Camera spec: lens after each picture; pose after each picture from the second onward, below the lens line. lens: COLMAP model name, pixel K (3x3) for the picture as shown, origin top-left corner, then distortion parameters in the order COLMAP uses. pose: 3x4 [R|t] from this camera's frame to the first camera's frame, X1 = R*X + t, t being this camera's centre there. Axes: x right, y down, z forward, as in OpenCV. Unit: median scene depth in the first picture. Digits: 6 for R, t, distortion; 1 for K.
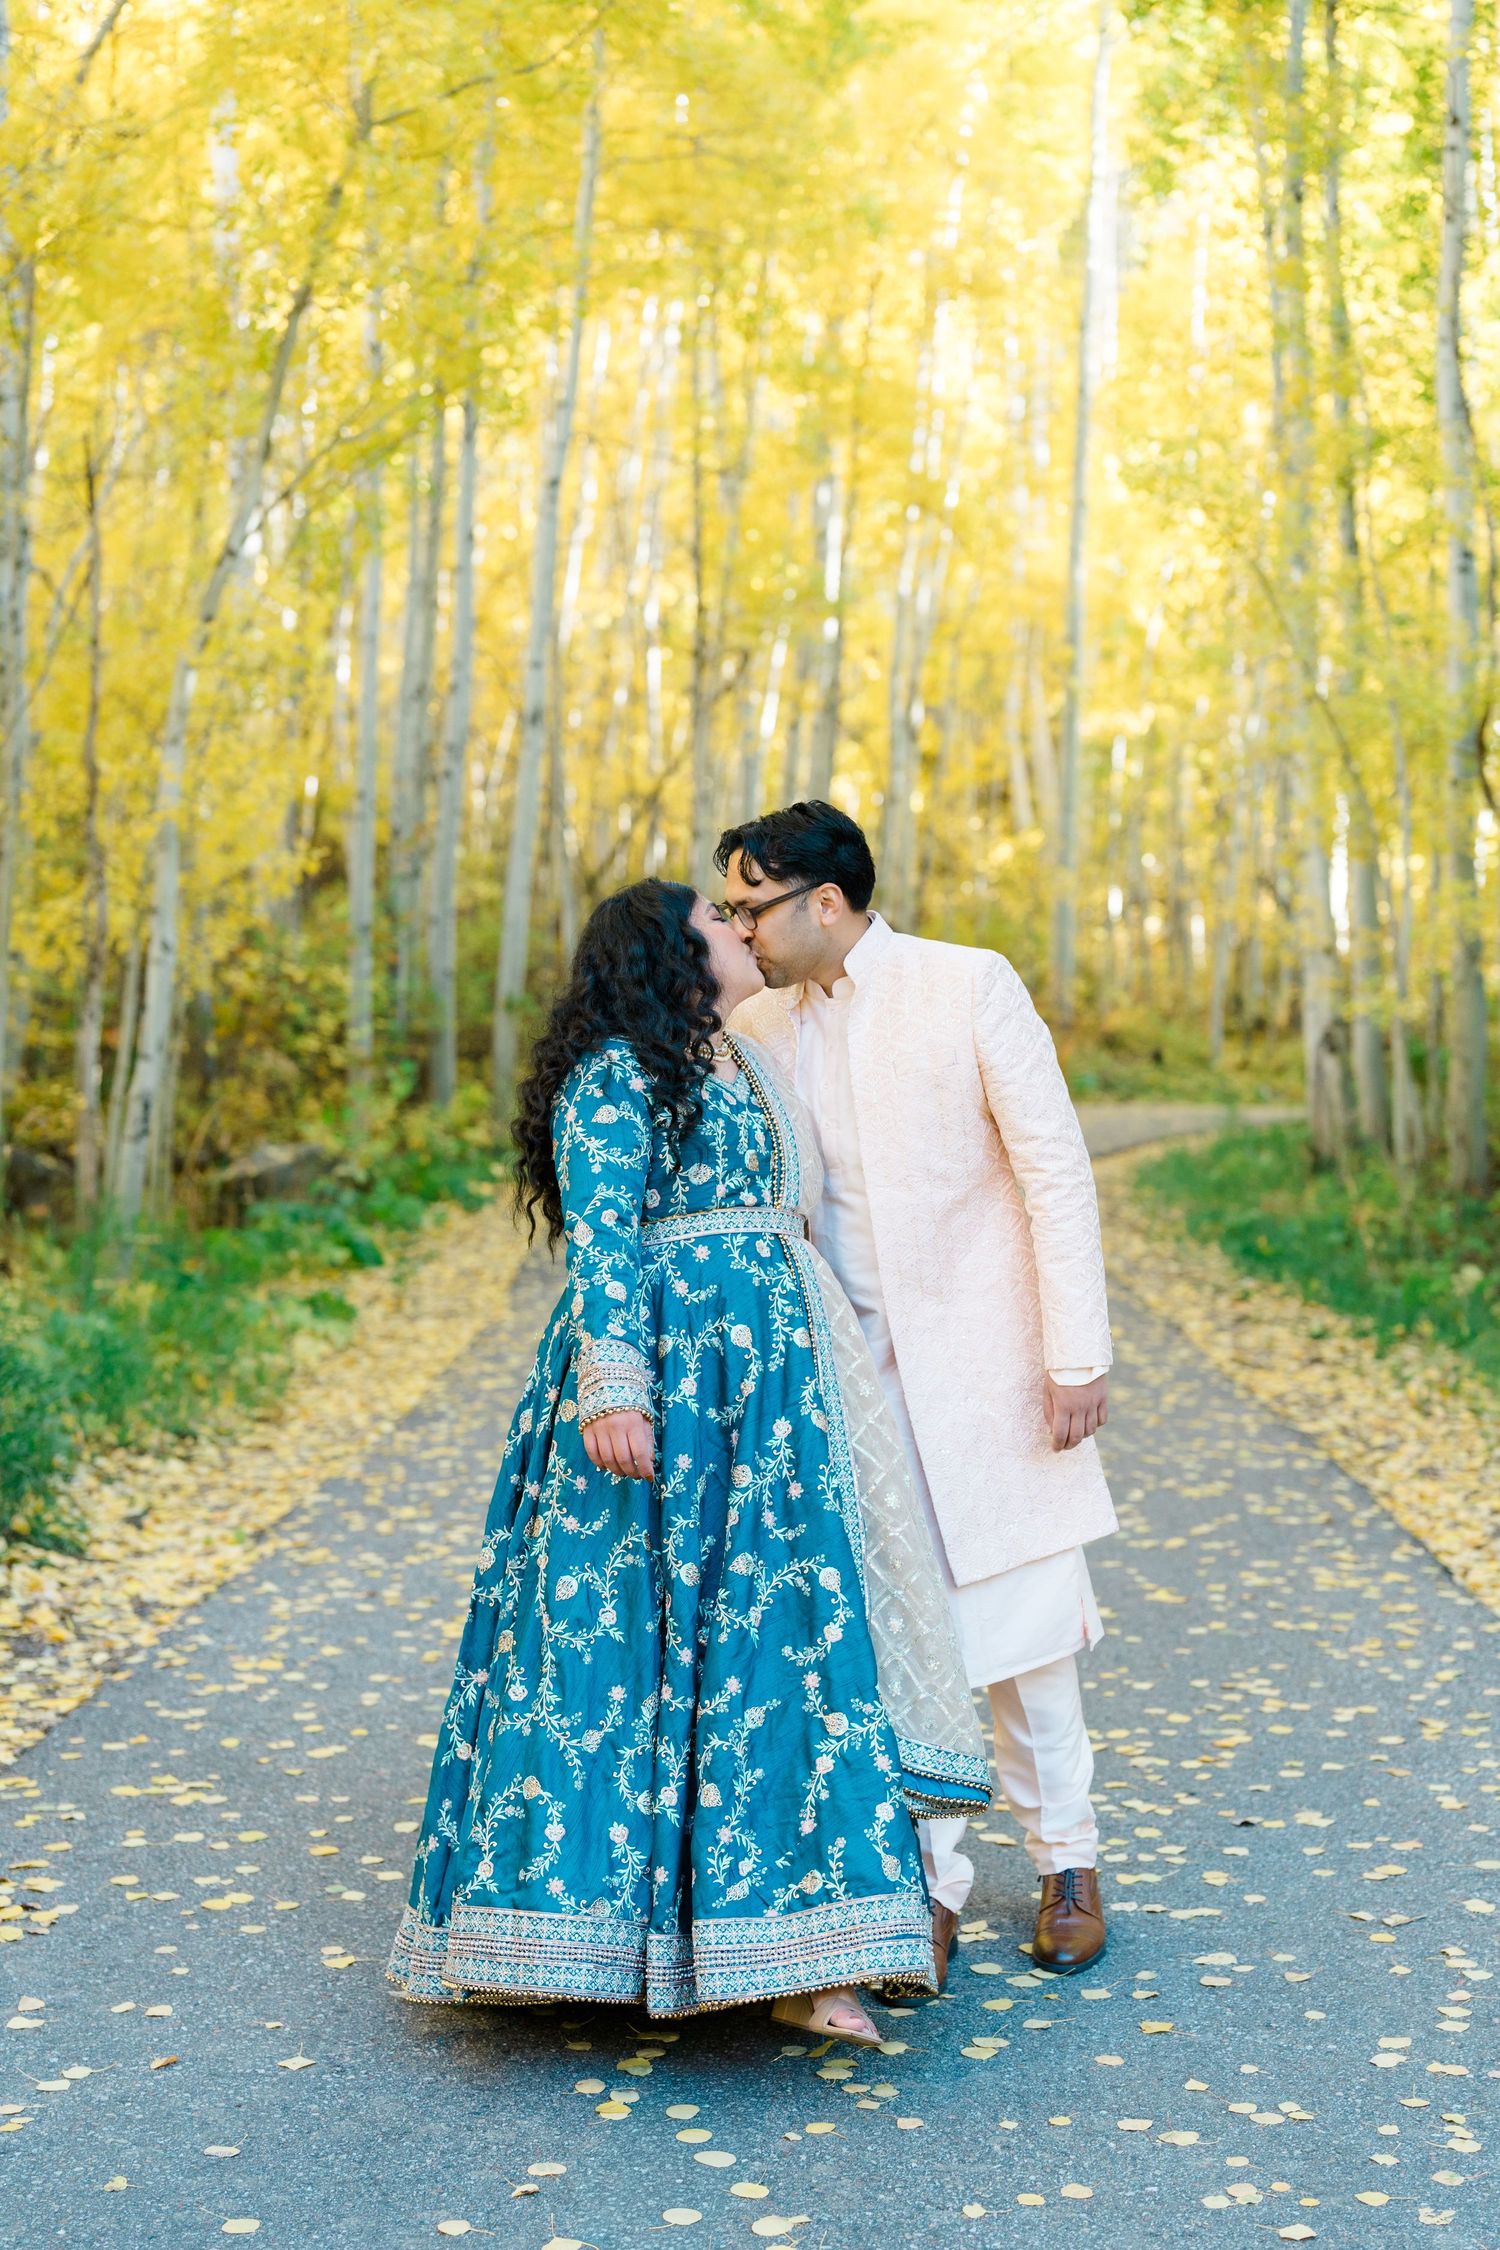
lens RADIAL K [[3323.6, 0, 753.6], [0, 3323.6, 1077.6], [0, 0, 1]] dist [0.019505, 0.192981]
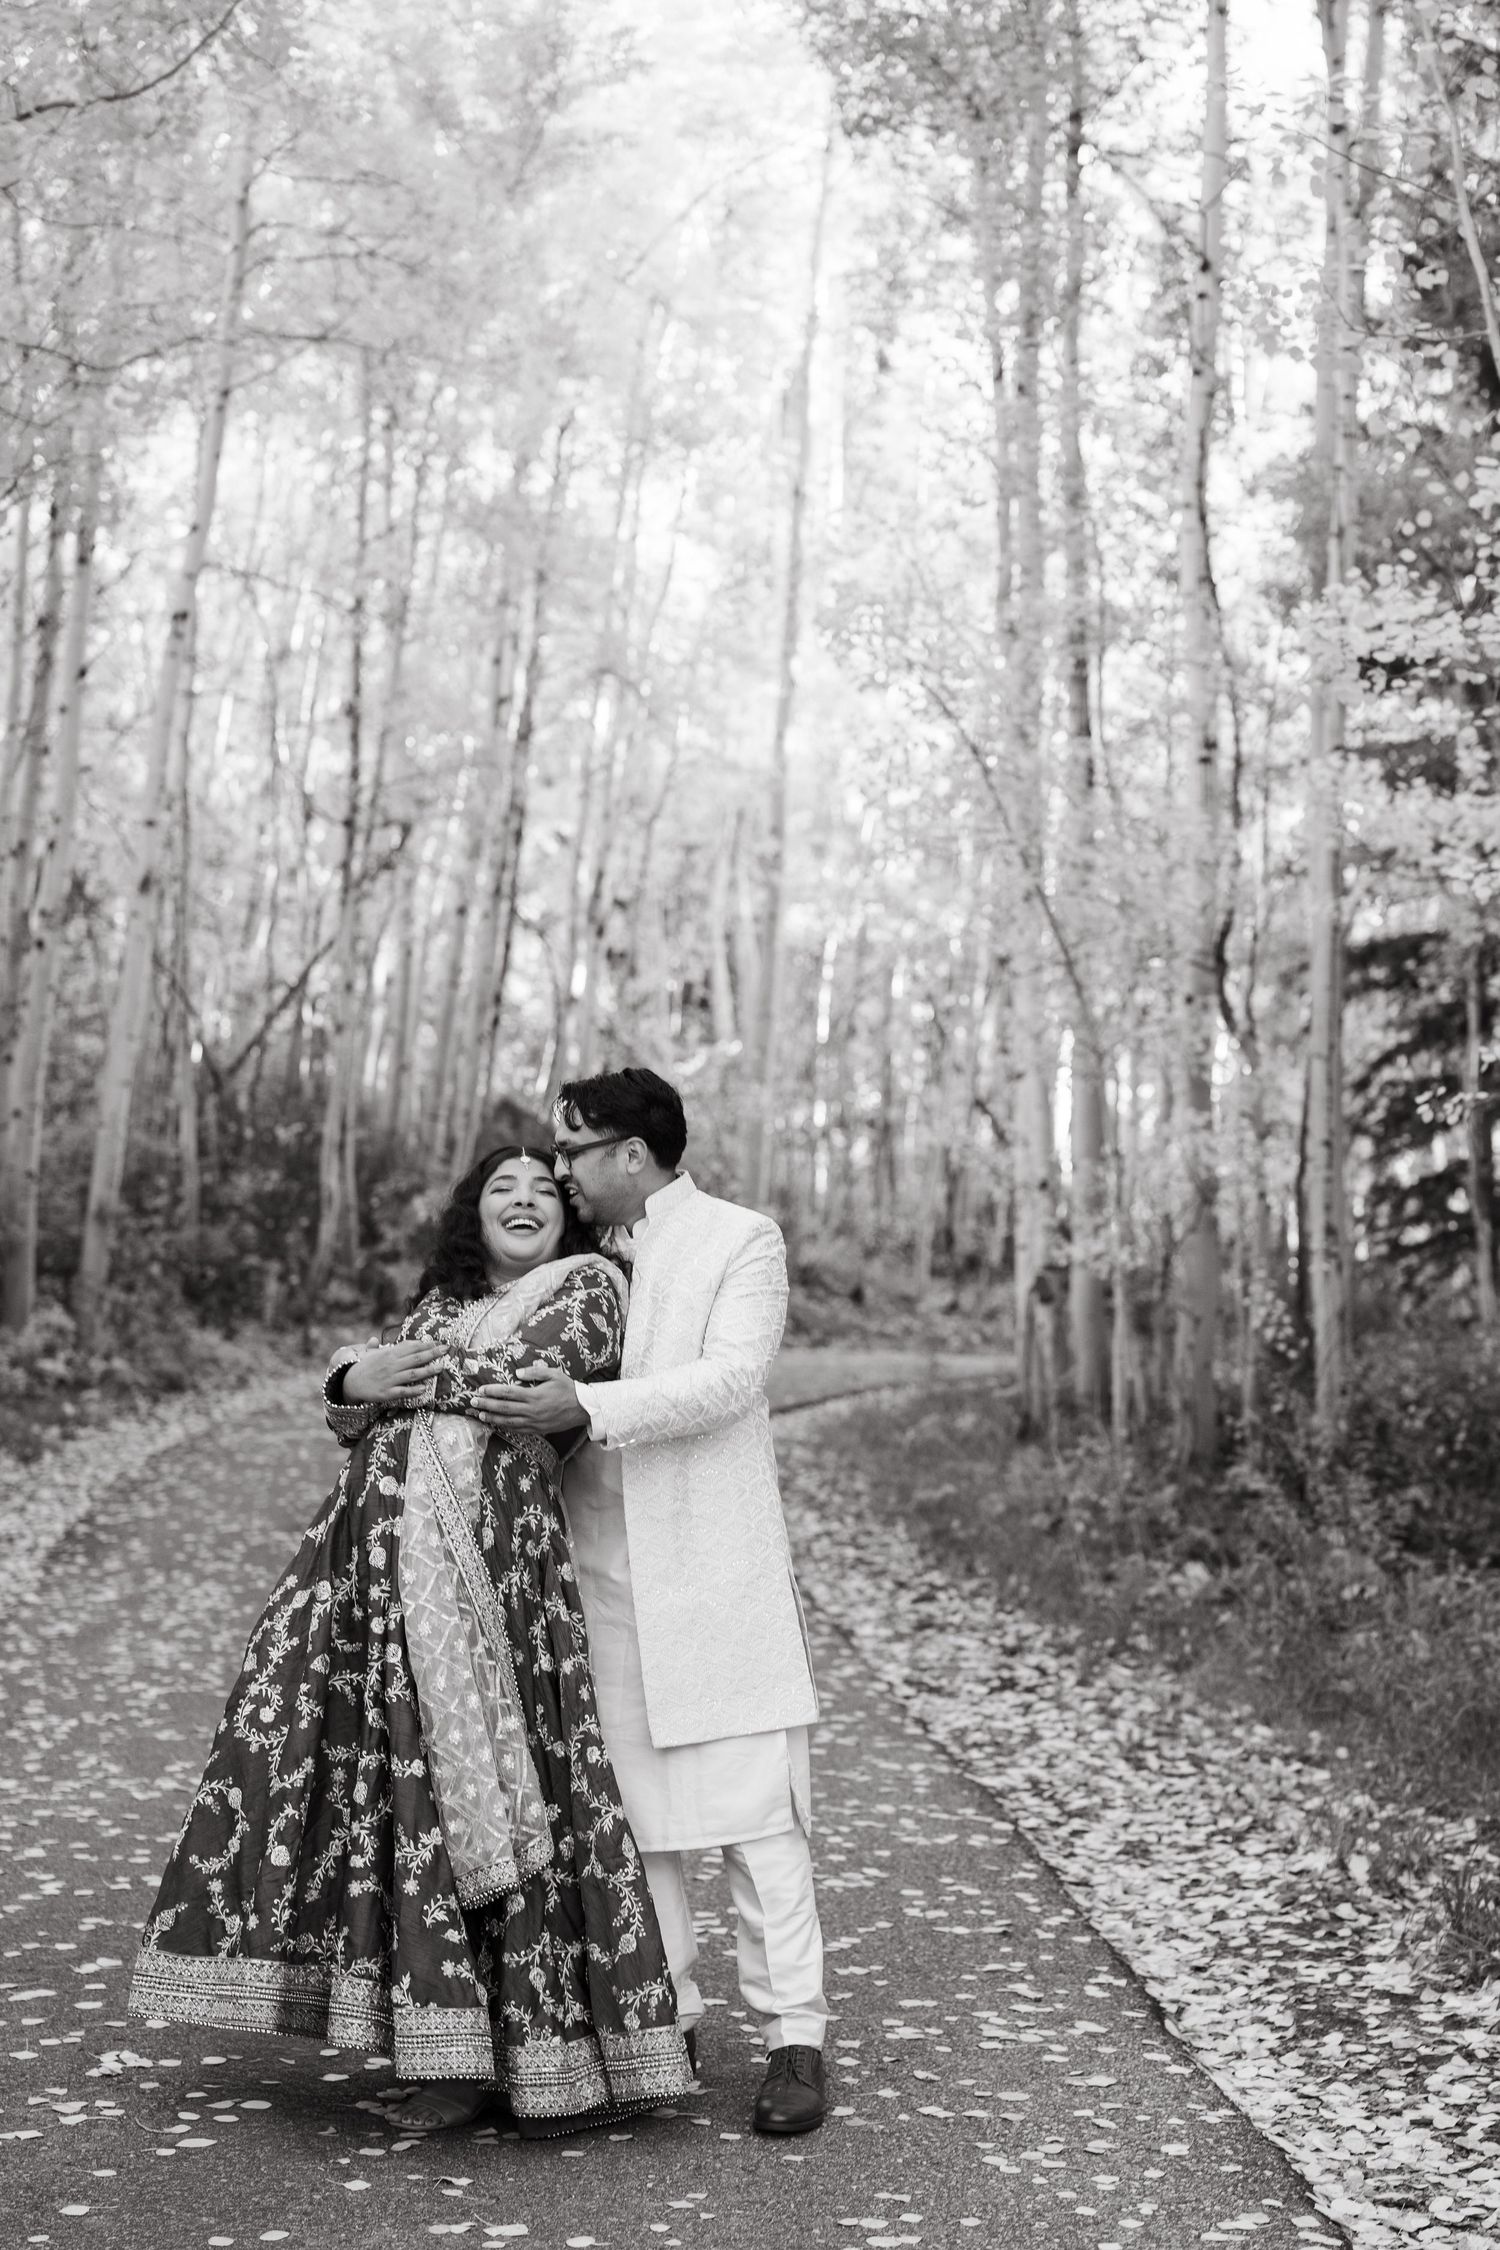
lens RADIAL K [[3323.6, 0, 753.6], [0, 3323.6, 1077.6], [0, 0, 1]] dist [0.019505, 0.192981]
pose [[0.996320, 0.037602, 0.077026, 0.027347], [-0.032554, 0.997303, -0.065774, -0.006183], [-0.079292, 0.063024, 0.994857, 0.129413]]
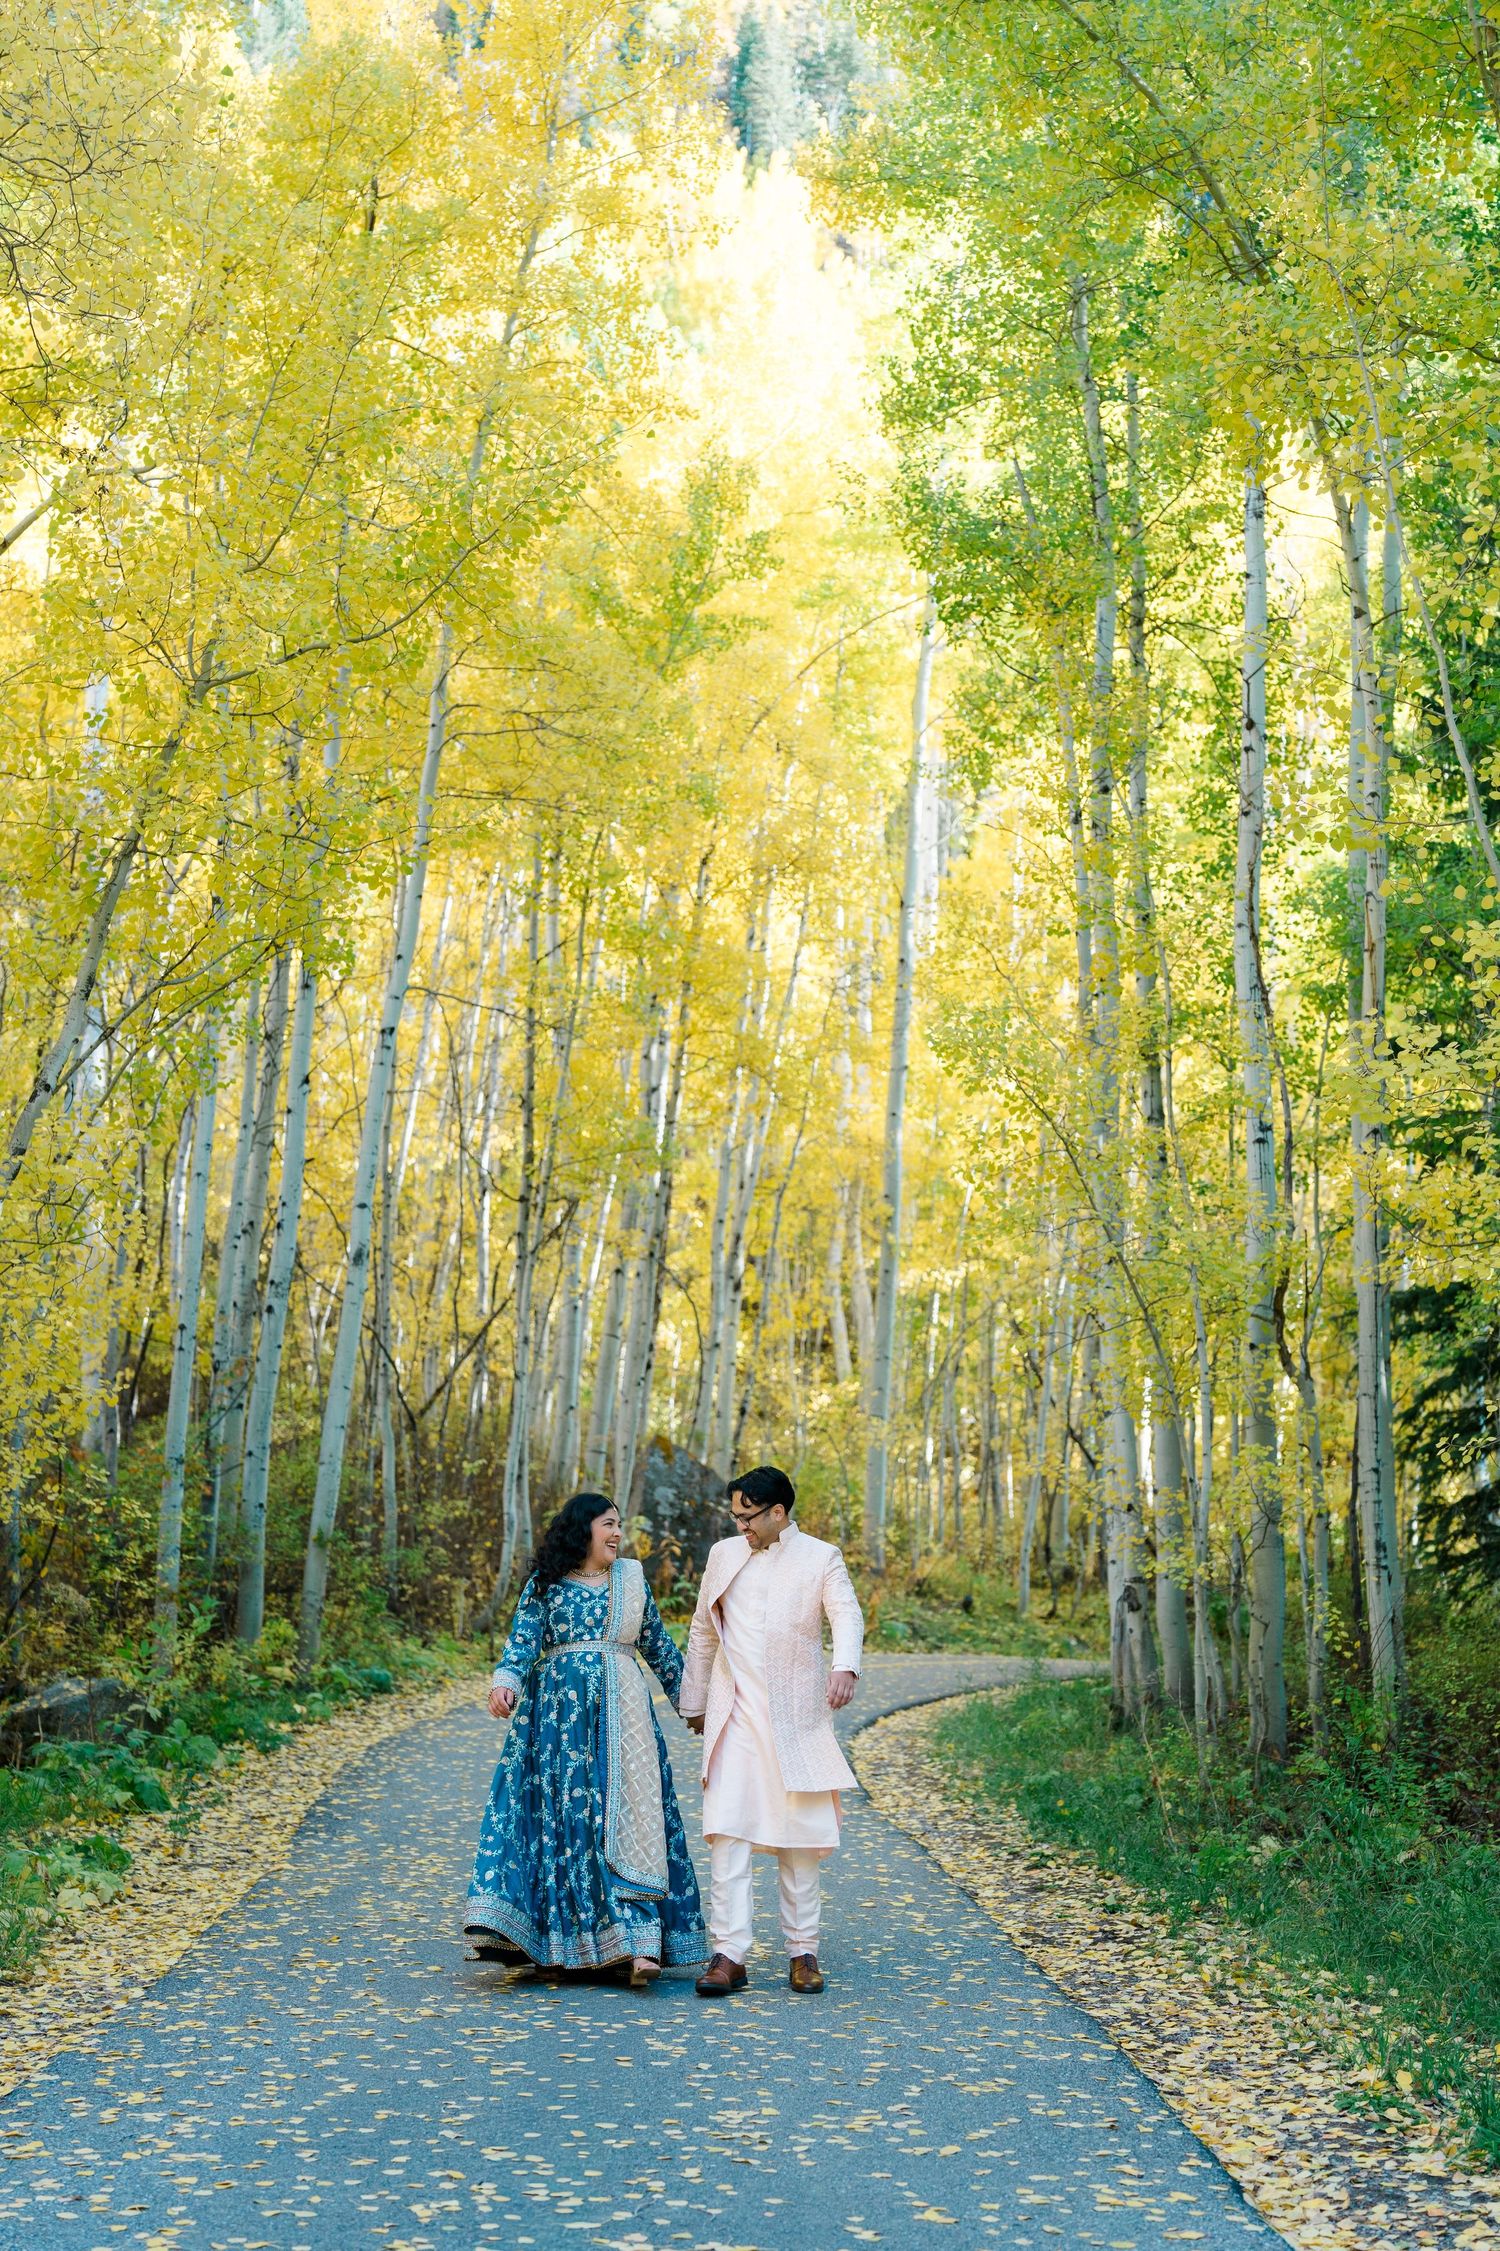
lens RADIAL K [[3106.2, 0, 708.3], [0, 3106.2, 1137.5], [0, 0, 1]] dist [0.026431, -0.000044]
pose [[0.999158, 0.029930, 0.028060, 0.013715], [-0.025464, 0.988683, -0.147841, -0.006343], [-0.032167, 0.147002, 0.988613, 0.048205]]
